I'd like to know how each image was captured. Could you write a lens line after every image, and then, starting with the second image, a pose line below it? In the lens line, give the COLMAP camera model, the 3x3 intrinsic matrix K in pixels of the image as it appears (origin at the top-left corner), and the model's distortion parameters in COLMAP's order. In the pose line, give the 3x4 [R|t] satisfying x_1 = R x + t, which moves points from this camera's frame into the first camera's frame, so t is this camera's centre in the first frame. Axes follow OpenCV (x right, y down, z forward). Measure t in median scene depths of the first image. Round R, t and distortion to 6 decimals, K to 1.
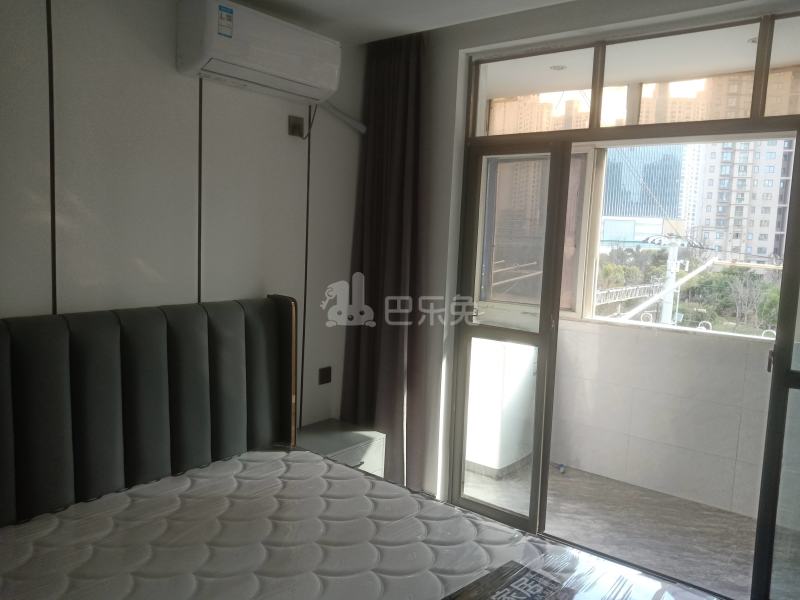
lens RADIAL K [[637.6, 0, 402.0], [0, 637.6, 293.0], [0, 0, 1]] dist [0.047807, -0.068815]
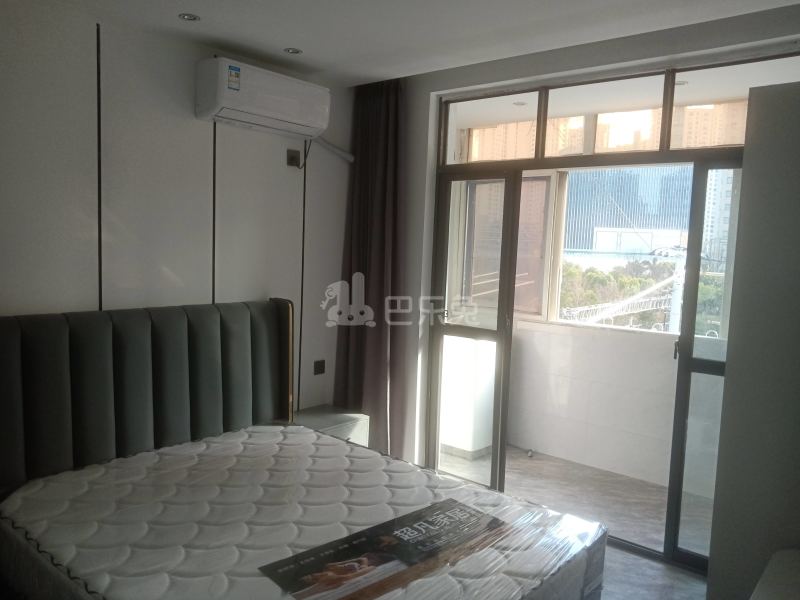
lens RADIAL K [[637.6, 0, 396.3], [0, 637.6, 303.0], [0, 0, 1]] dist [0.047807, -0.068815]
pose [[0.999449, 0.000206, -0.033192, 0.059080], [-0.000362, 0.999989, -0.004688, 0.015694], [0.033190, 0.004697, 0.999438, -0.169865]]
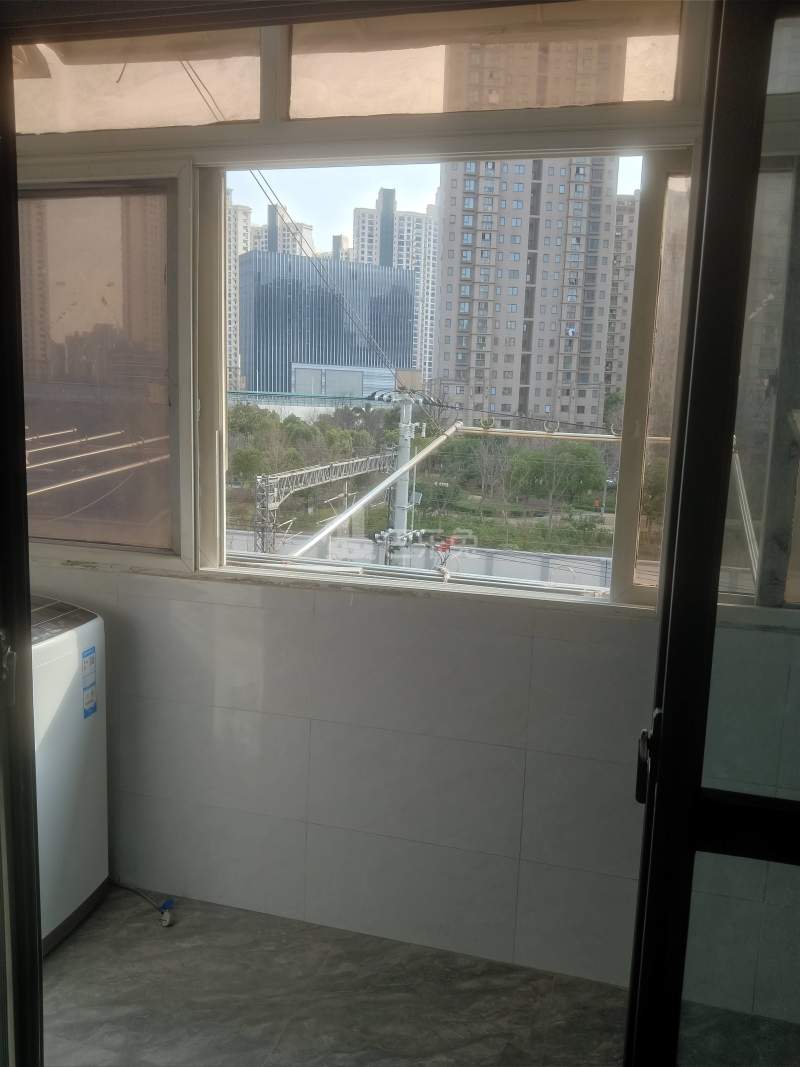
lens RADIAL K [[850.4, 0, 400.3], [0, 850.4, 537.7], [0, 0, 1]] dist [0.047807, -0.068815]
pose [[0.925387, -0.071341, 0.372248, 0.228869], [0.041382, 0.995272, 0.087869, -0.033329], [-0.376757, -0.065909, 0.923964, 0.481105]]
